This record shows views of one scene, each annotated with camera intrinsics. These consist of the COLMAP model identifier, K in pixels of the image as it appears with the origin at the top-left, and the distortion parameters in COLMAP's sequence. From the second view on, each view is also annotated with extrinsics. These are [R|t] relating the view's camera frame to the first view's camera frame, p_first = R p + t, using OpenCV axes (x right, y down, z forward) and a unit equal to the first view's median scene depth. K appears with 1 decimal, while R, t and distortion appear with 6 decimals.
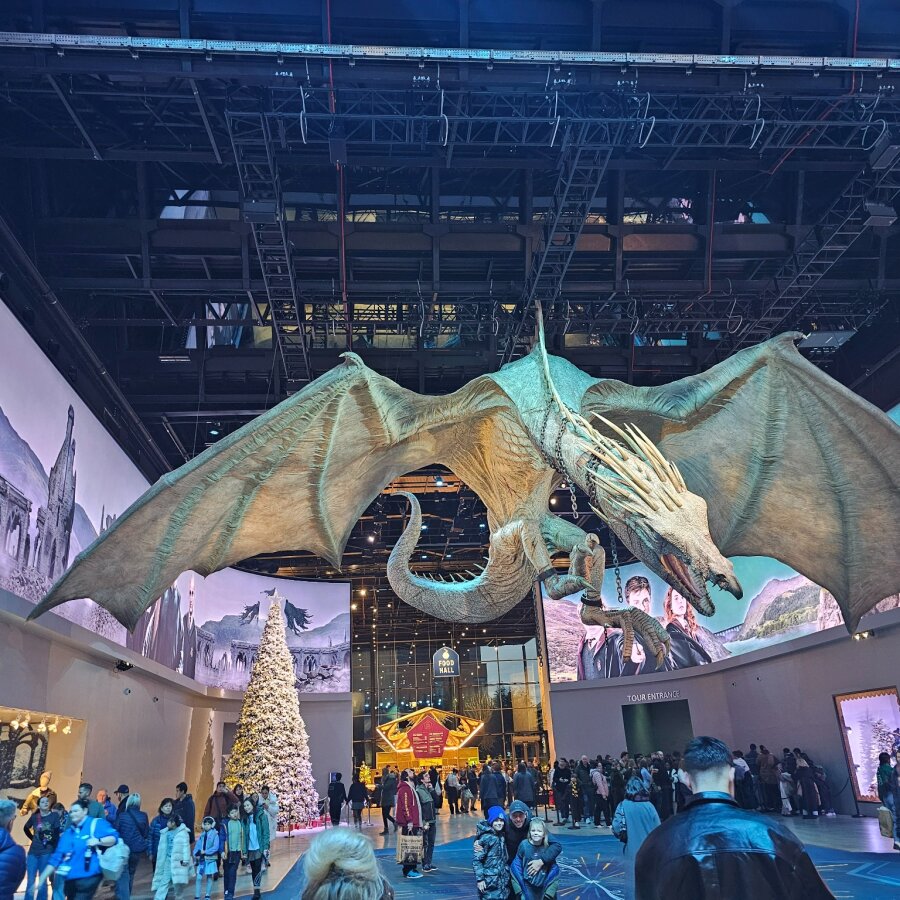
lens RADIAL K [[803.1, 0, 451.8], [0, 803.1, 450.0], [0, 0, 1]] dist [0.059523, -0.001439]
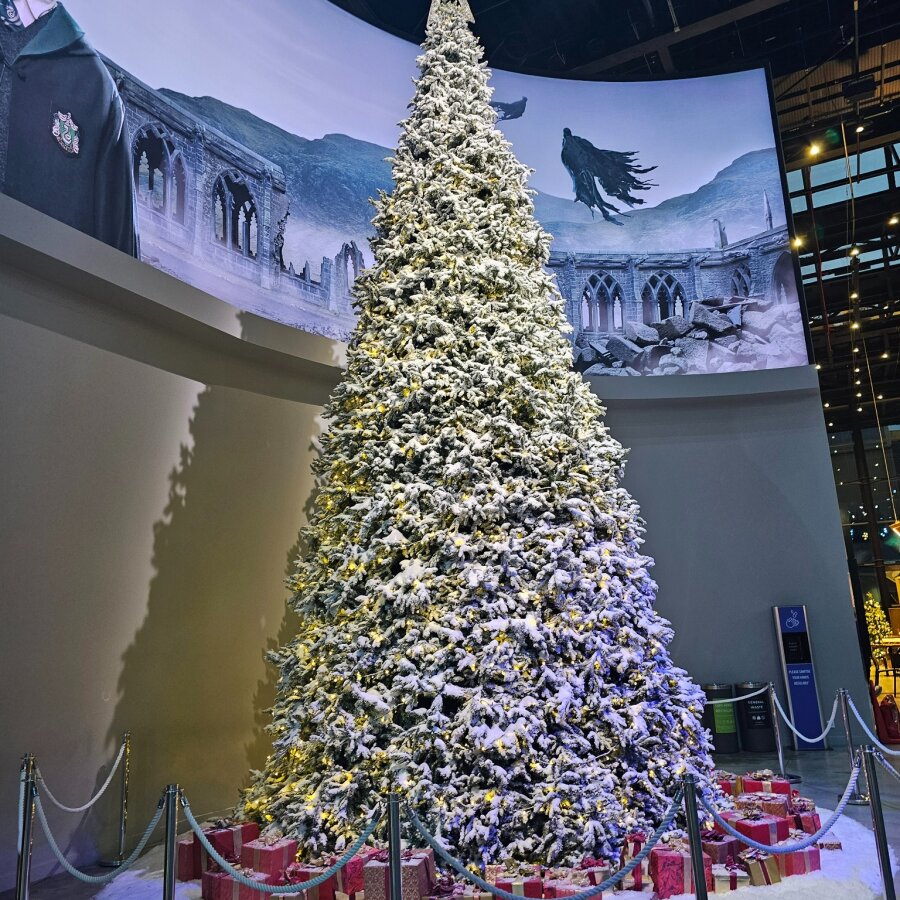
lens RADIAL K [[803.1, 0, 448.2], [0, 803.1, 447.6], [0, 0, 1]] dist [0.059523, -0.001439]
pose [[0.848941, -0.109715, -0.516974, -0.100331], [0.196428, 0.973641, 0.115930, 0.313571], [0.490628, -0.199966, 0.848115, 0.775279]]
